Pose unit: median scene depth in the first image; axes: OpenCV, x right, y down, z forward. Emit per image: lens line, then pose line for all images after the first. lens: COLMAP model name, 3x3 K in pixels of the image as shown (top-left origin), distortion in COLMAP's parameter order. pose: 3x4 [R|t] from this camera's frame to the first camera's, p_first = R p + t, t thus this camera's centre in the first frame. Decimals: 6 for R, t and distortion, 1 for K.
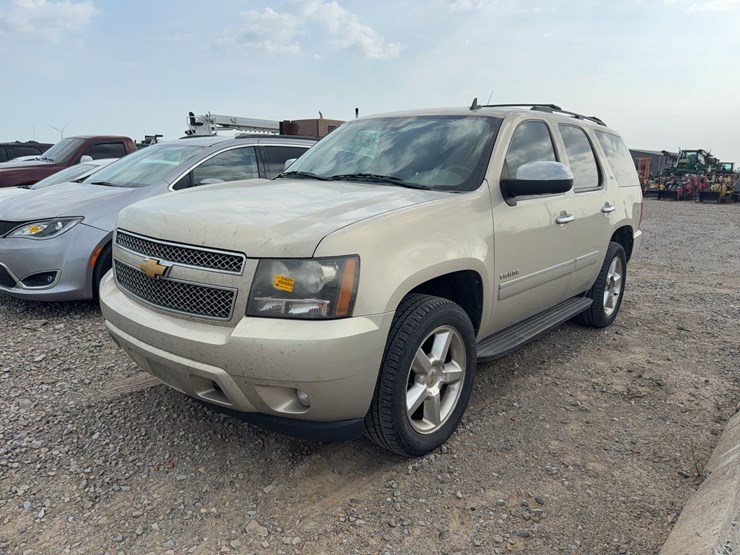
lens RADIAL K [[534.6, 0, 366.9], [0, 534.6, 272.7], [0, 0, 1]] dist [-0.000712, -0.007998]
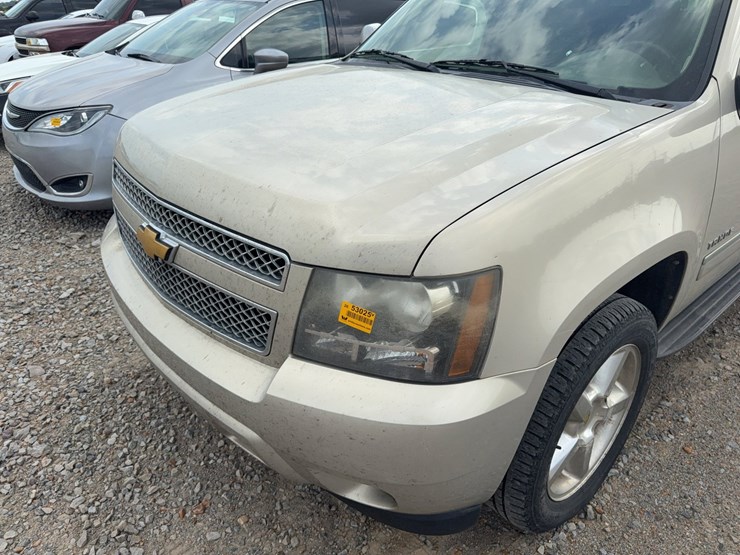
lens RADIAL K [[534.6, 0, 366.9], [0, 534.6, 272.7], [0, 0, 1]] dist [-0.000712, -0.007998]
pose [[0.989758, 0.052032, -0.132933, -0.059578], [-0.016008, 0.965789, 0.258836, -0.130123], [0.141853, -0.254057, 0.956730, 0.389904]]
